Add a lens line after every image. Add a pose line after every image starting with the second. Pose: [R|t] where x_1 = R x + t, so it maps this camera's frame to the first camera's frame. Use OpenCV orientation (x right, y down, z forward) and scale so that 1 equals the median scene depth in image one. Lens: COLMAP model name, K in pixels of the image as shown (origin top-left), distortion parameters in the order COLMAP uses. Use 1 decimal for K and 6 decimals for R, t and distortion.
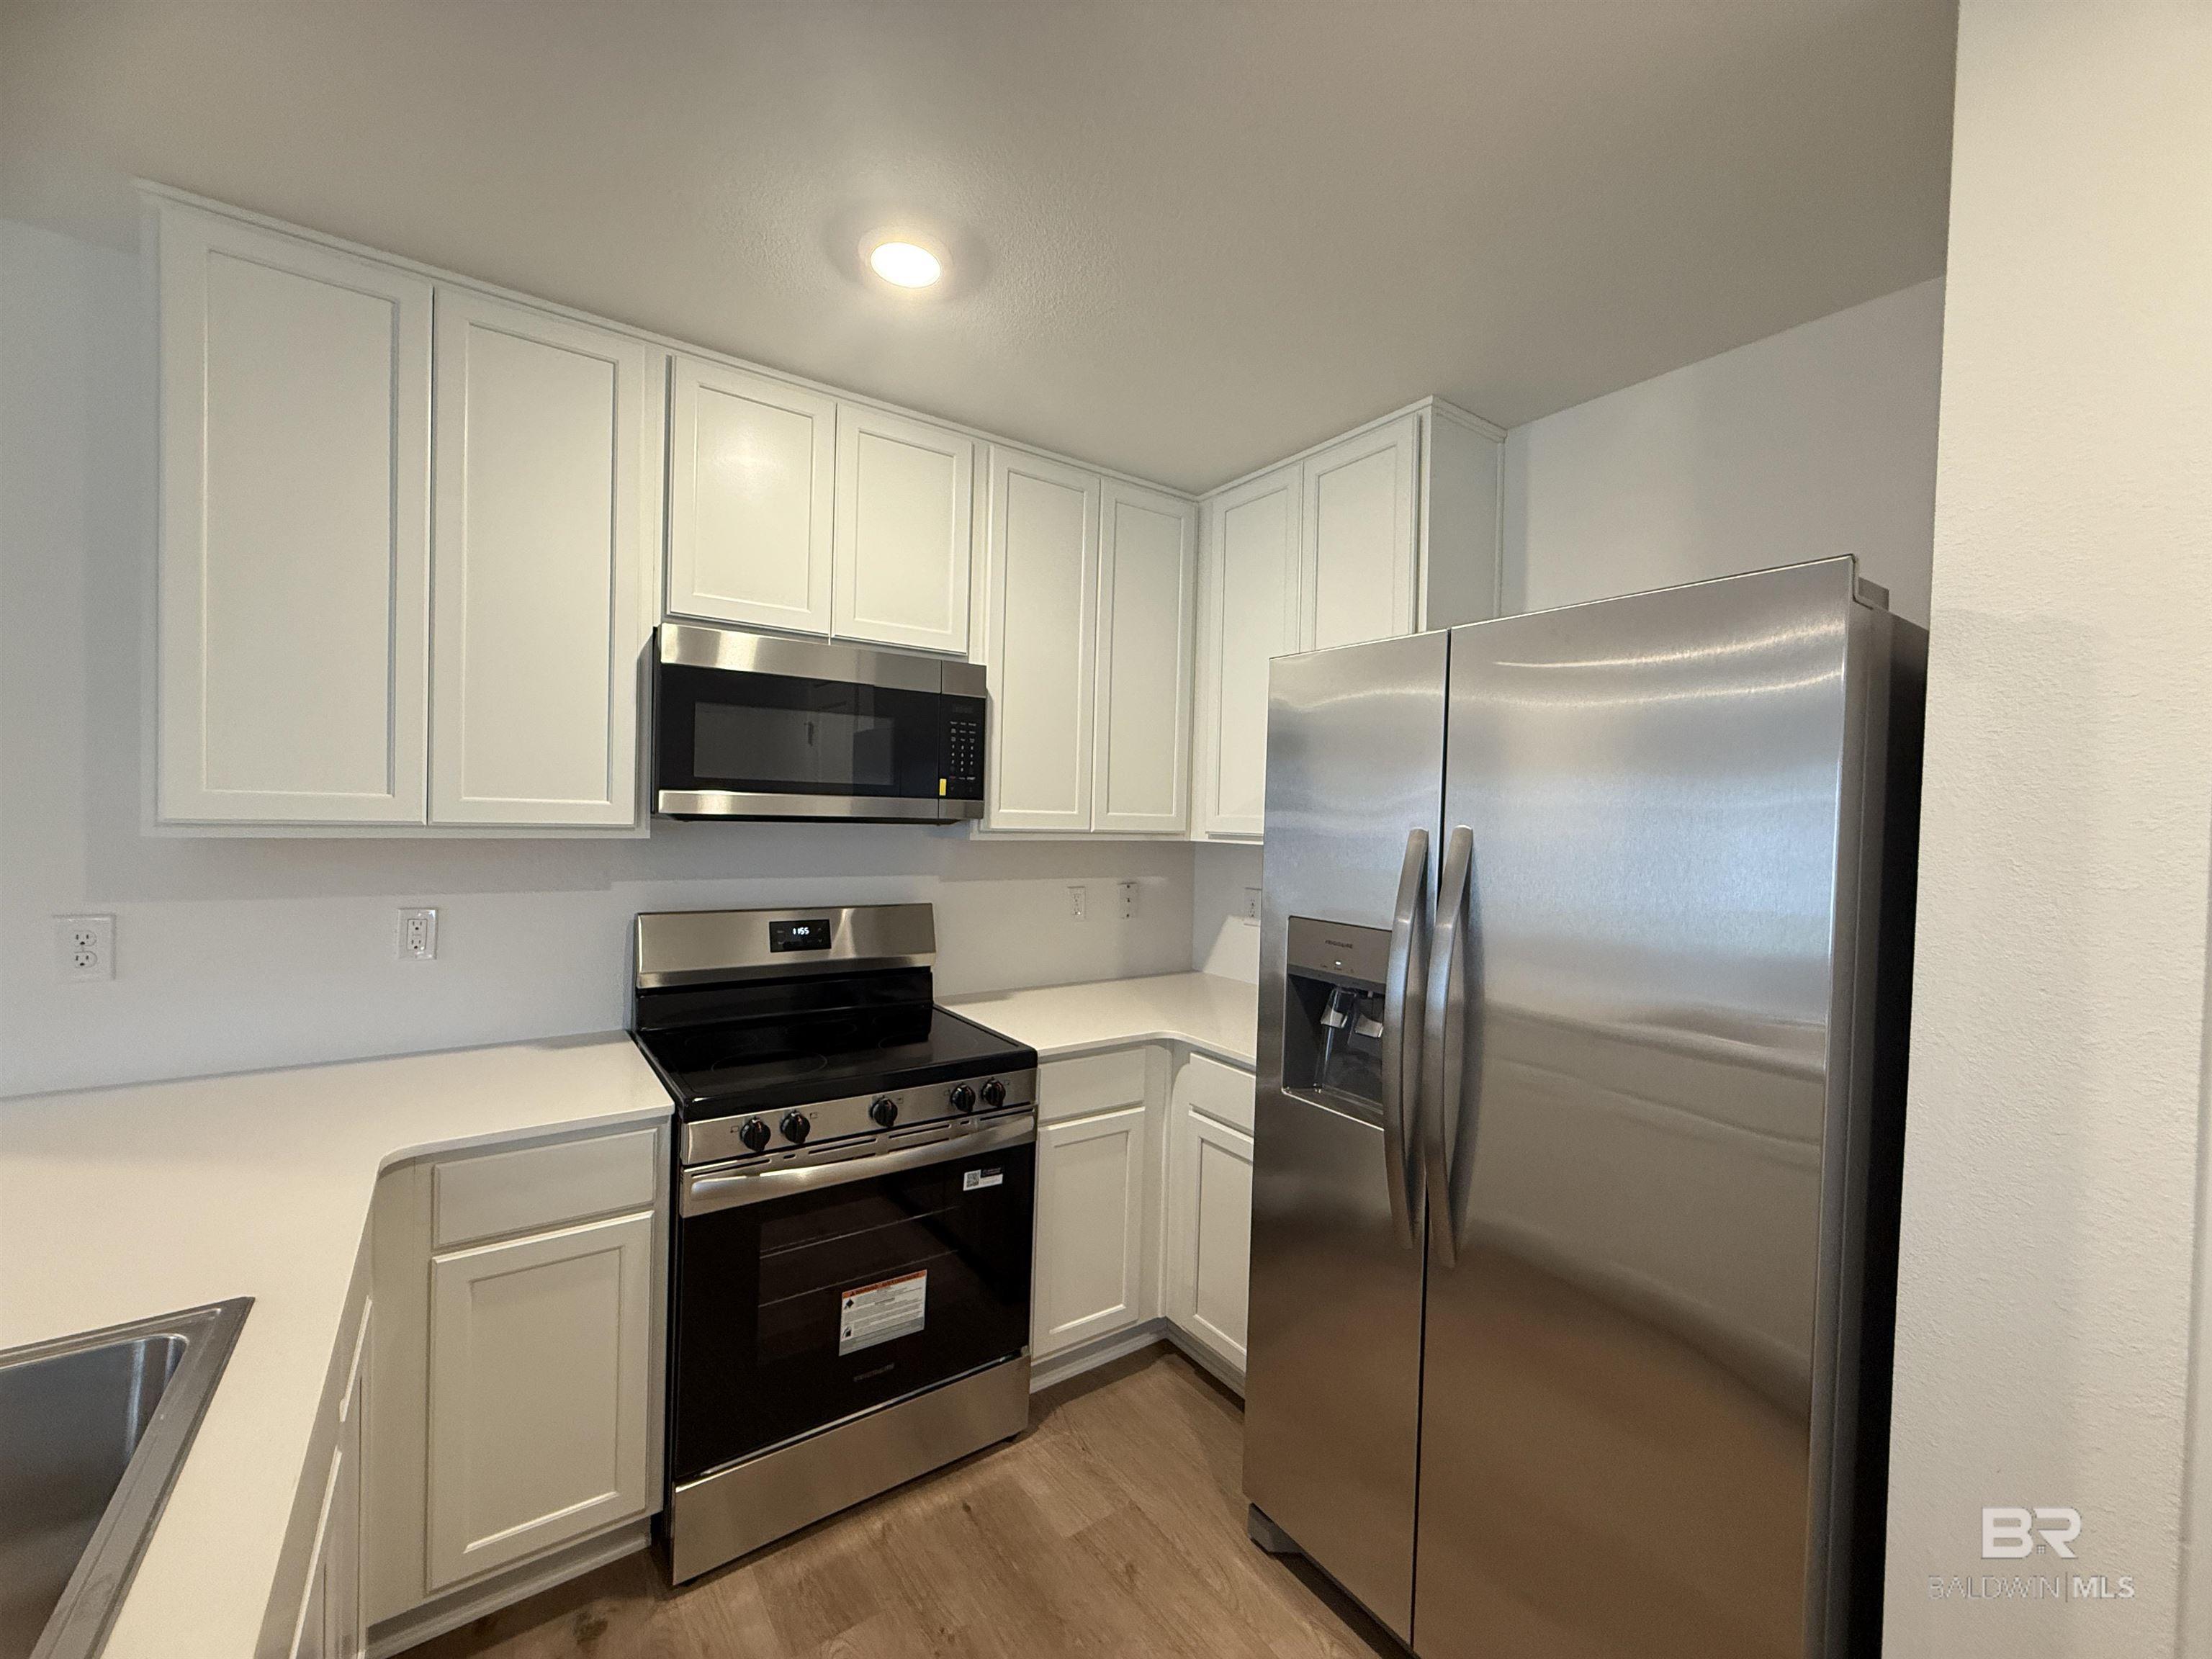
lens RADIAL K [[879.5, 0, 1104.6], [0, 879.5, 828.9], [0, 0, 1]] dist [-0.001234, 0.000820]
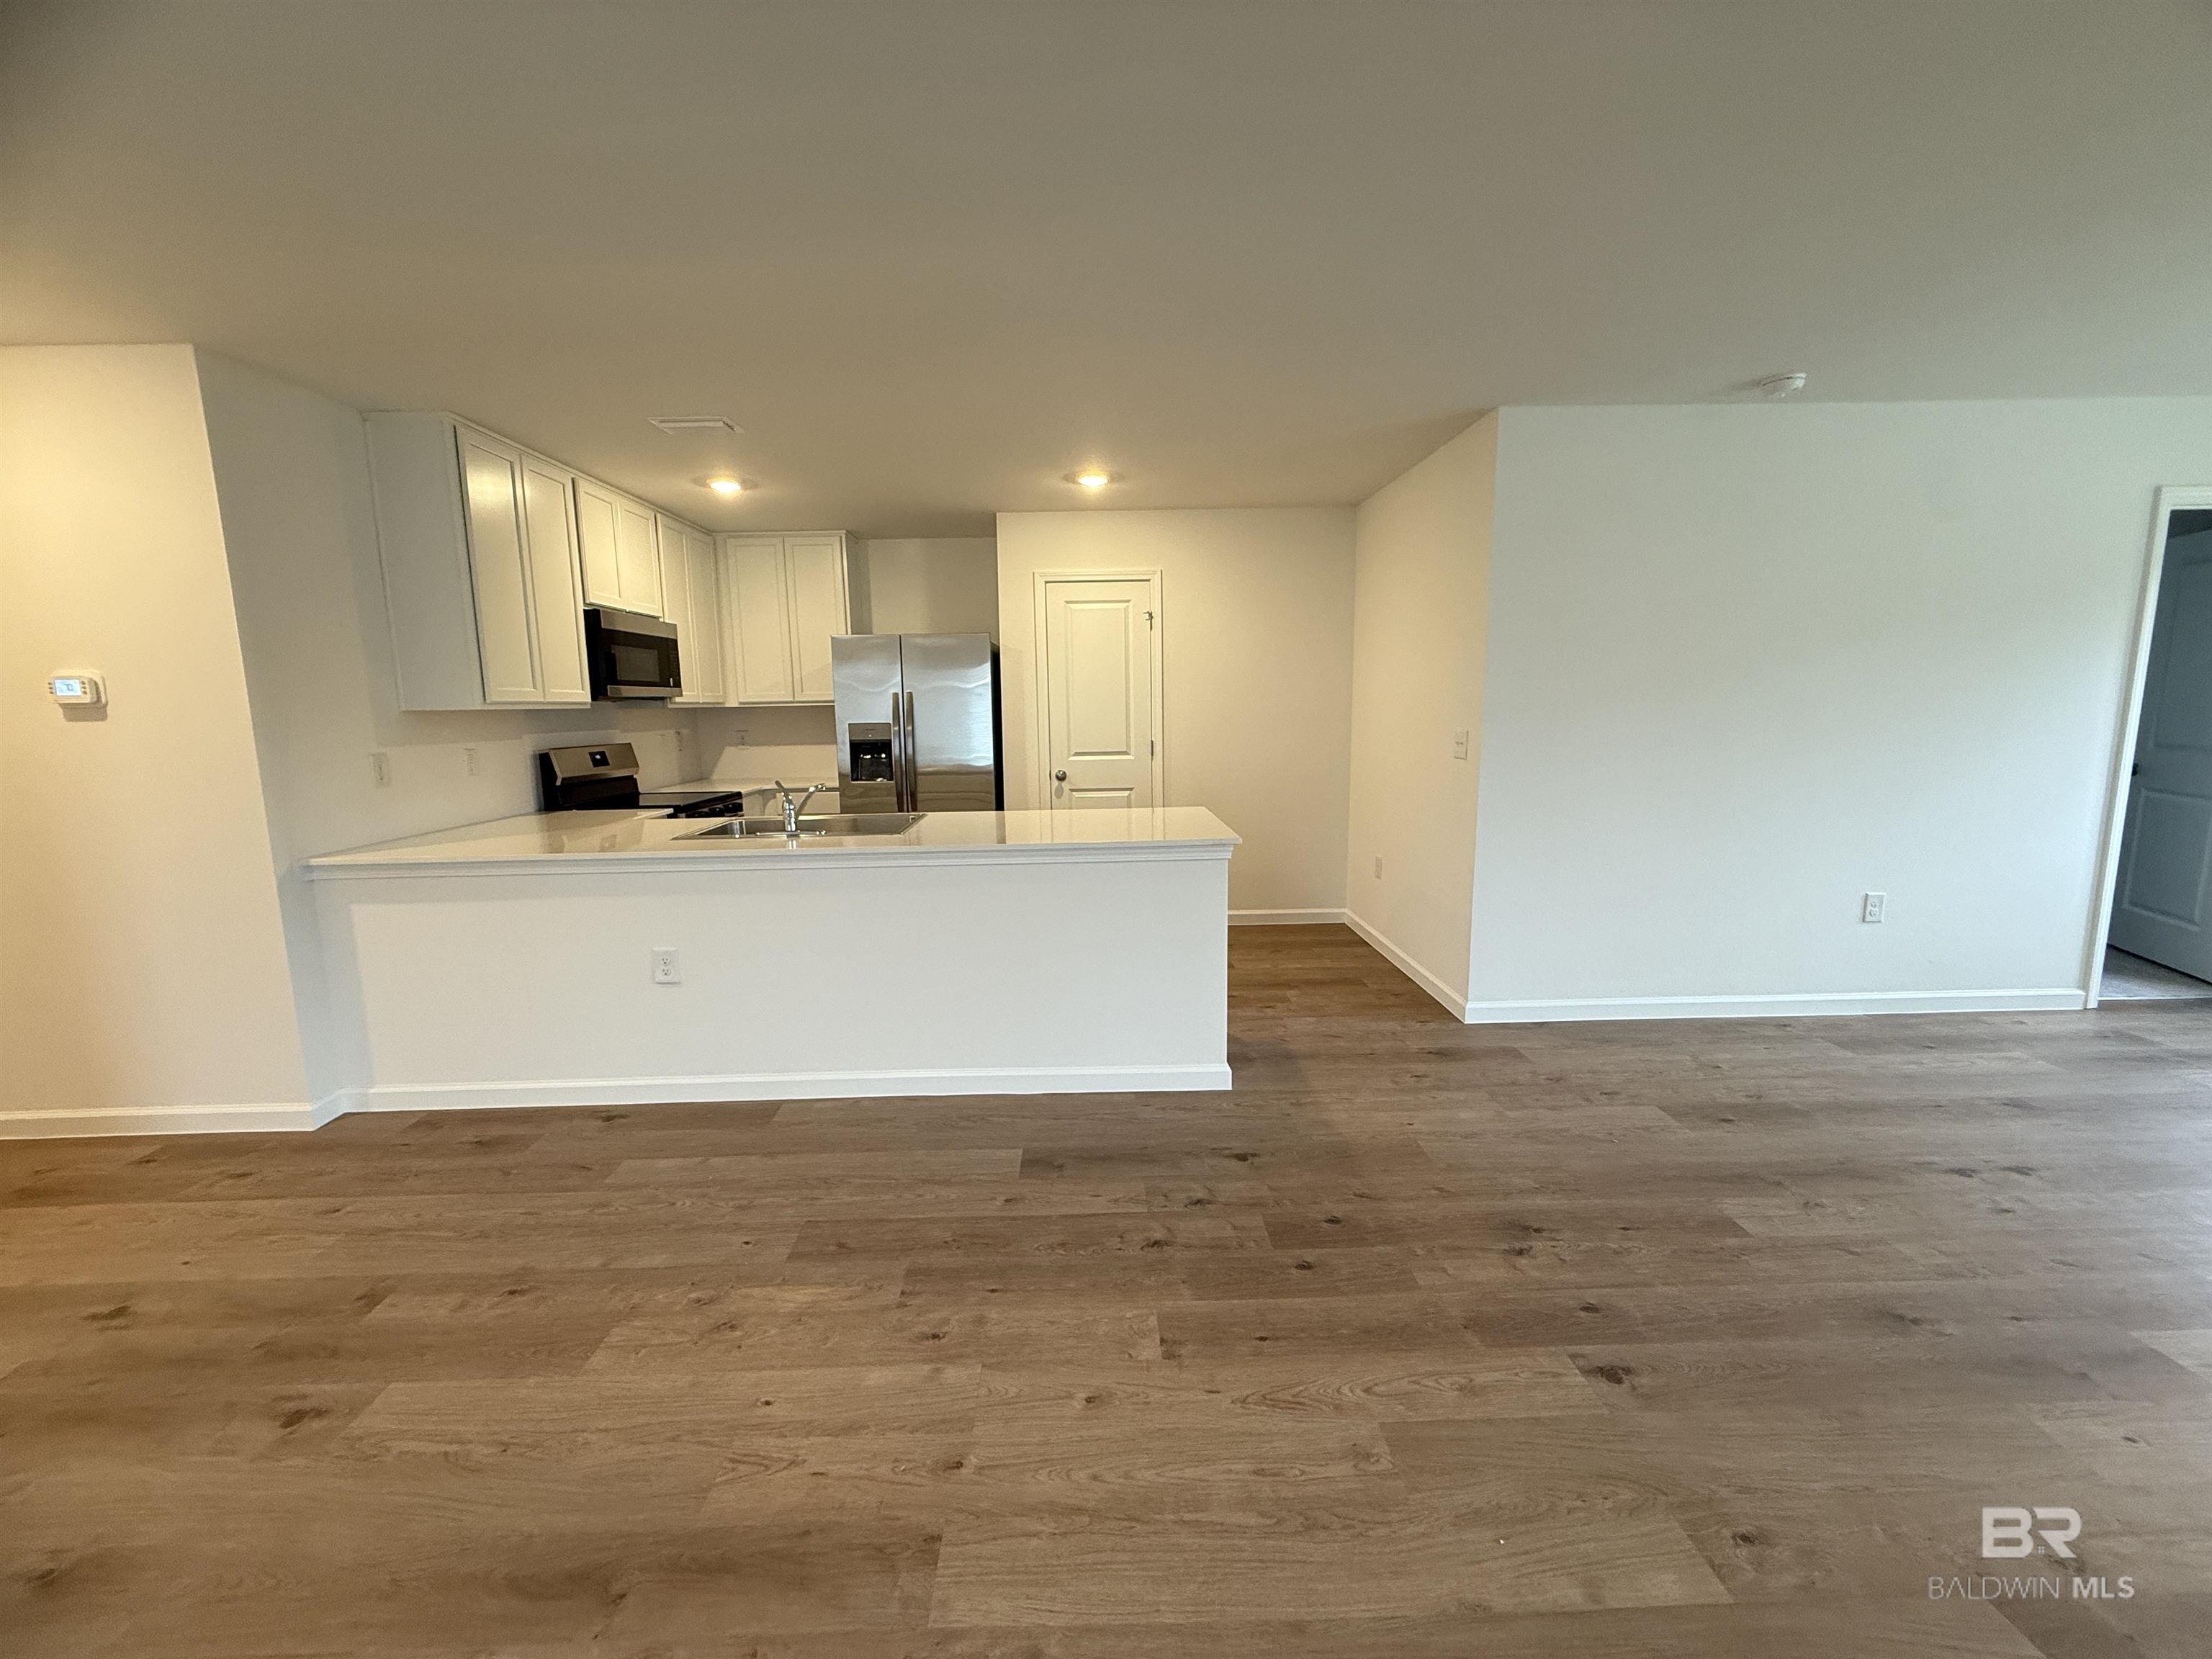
lens RADIAL K [[879.5, 0, 1095.0], [0, 879.5, 838.5], [0, 0, 1]] dist [-0.001234, 0.000820]
pose [[0.567948, -0.159331, 0.807496, -1.374603], [0.043830, 0.985547, 0.163636, 0.022652], [-0.821897, -0.057544, 0.566722, -1.084507]]
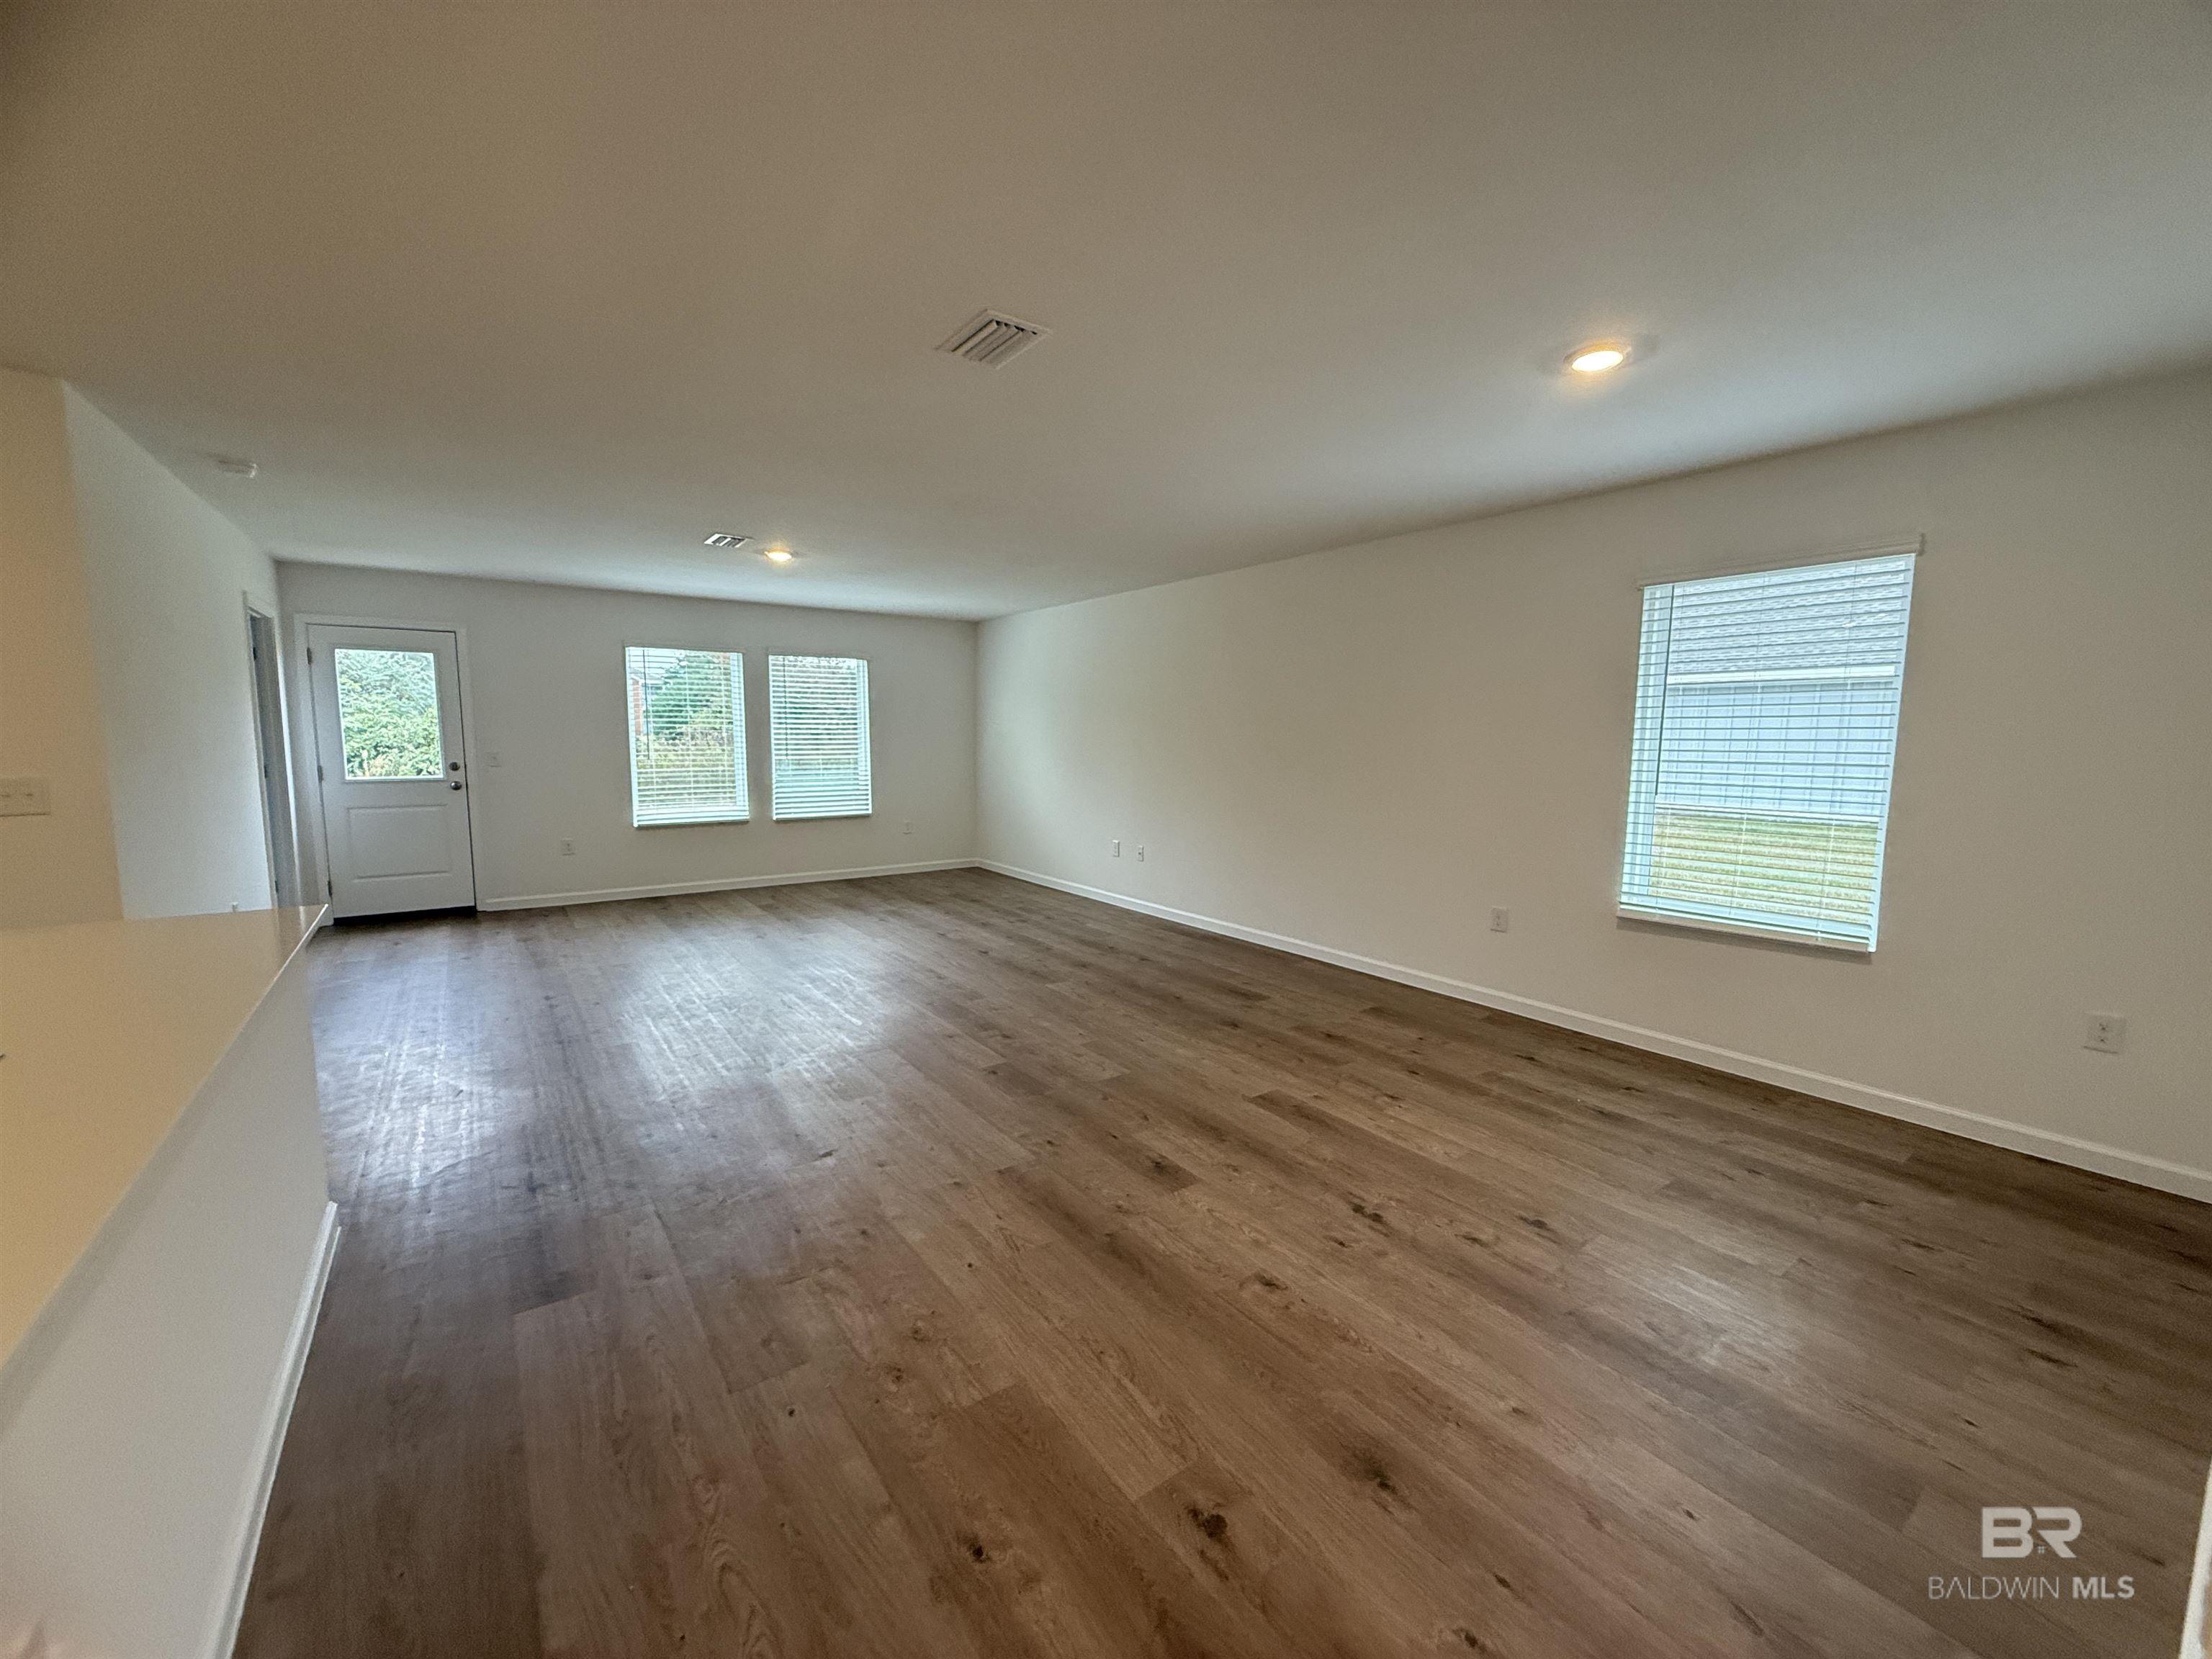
lens RADIAL K [[879.5, 0, 1105.1], [0, 879.5, 816.0], [0, 0, 1]] dist [-0.001234, 0.000820]
pose [[-0.999482, -0.030700, -0.009647, -1.116783], [-0.031584, 0.993287, 0.111277, -0.009639], [0.006166, 0.111524, -0.993743, 0.555883]]
